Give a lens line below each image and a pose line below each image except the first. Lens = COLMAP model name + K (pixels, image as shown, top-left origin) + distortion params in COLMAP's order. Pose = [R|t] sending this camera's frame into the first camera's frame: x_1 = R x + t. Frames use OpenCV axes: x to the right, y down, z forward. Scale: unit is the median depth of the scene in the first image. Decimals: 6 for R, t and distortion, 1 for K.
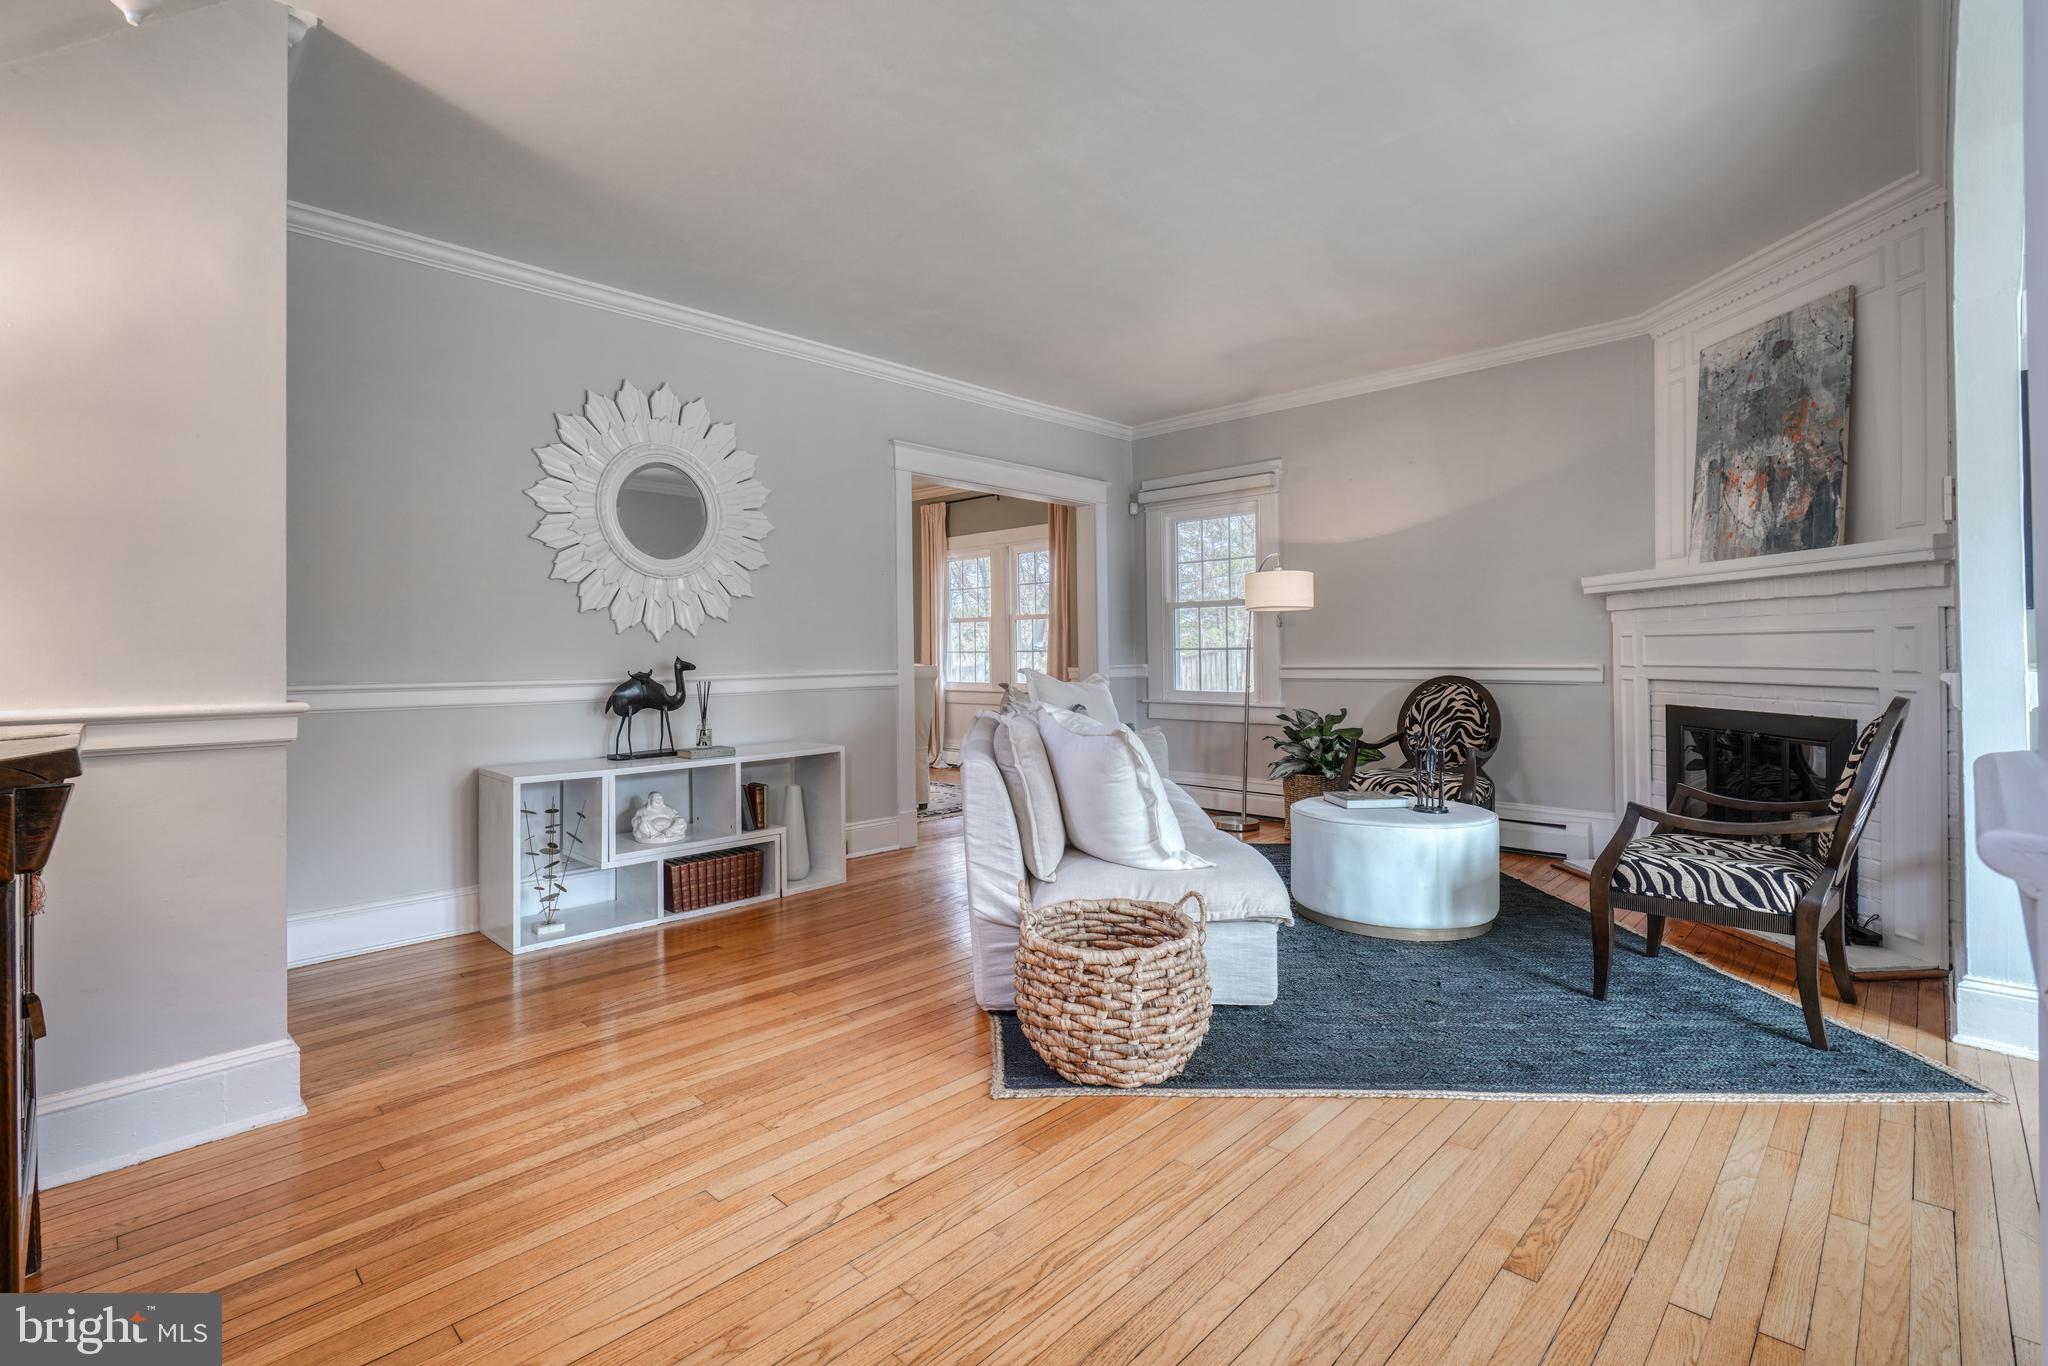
lens RADIAL K [[911.9, 0, 1024.0], [0, 911.9, 683.0], [0, 0, 1]] dist [-0.002314, 0.000329]
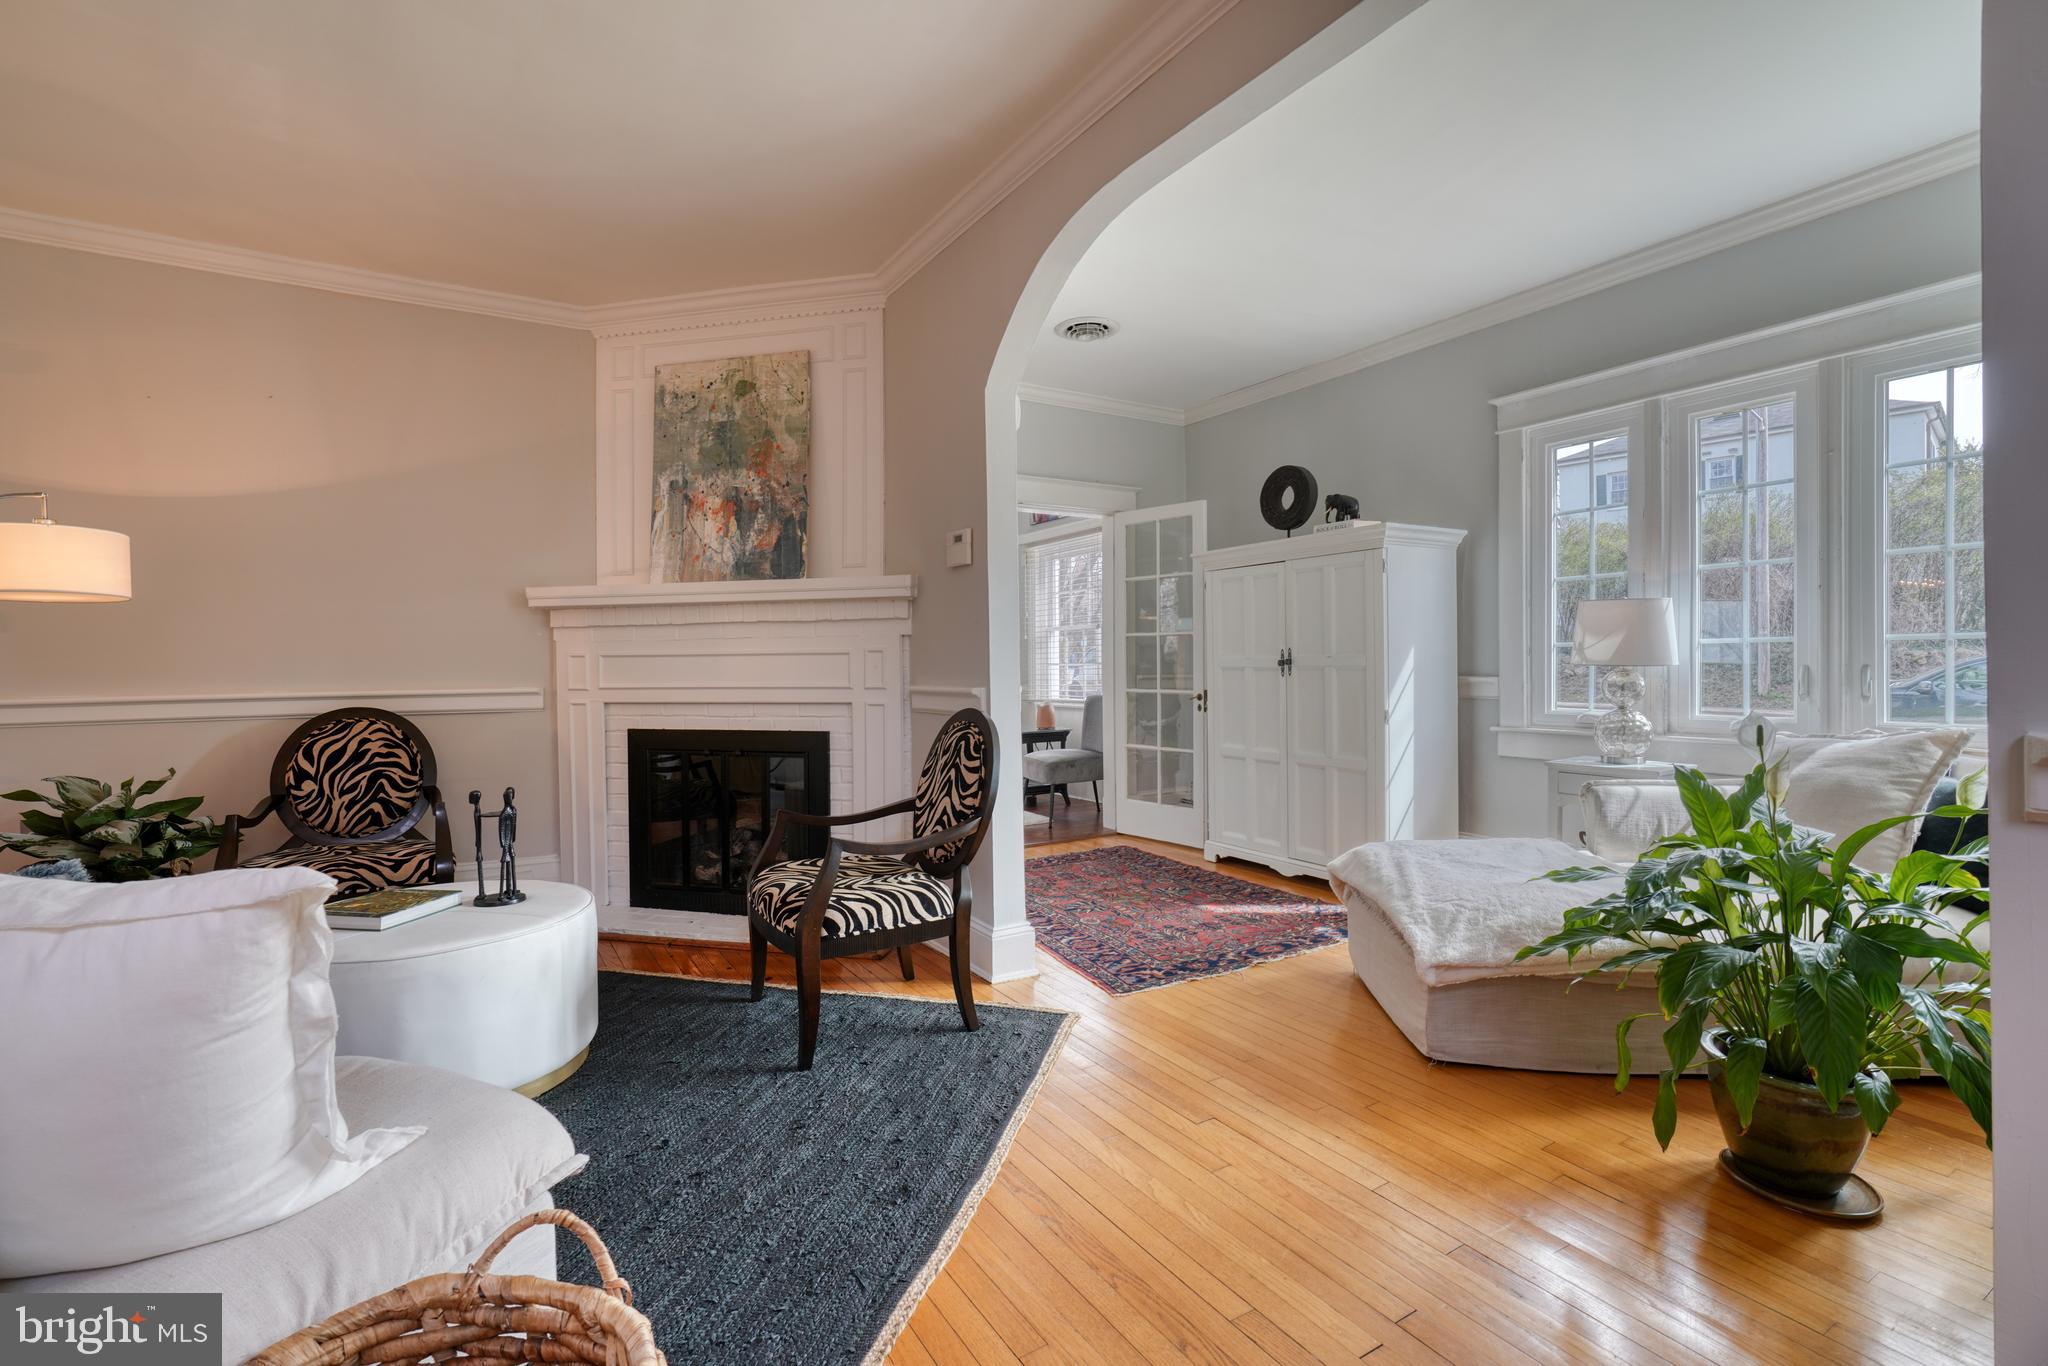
lens RADIAL K [[911.9, 0, 1024.0], [0, 911.9, 683.0], [0, 0, 1]] dist [-0.002314, 0.000329]
pose [[0.281722, -0.013574, 0.959400, -0.100435], [0.038495, 0.999255, 0.002834, -0.012183], [-0.958724, 0.036133, 0.282035, 0.383382]]
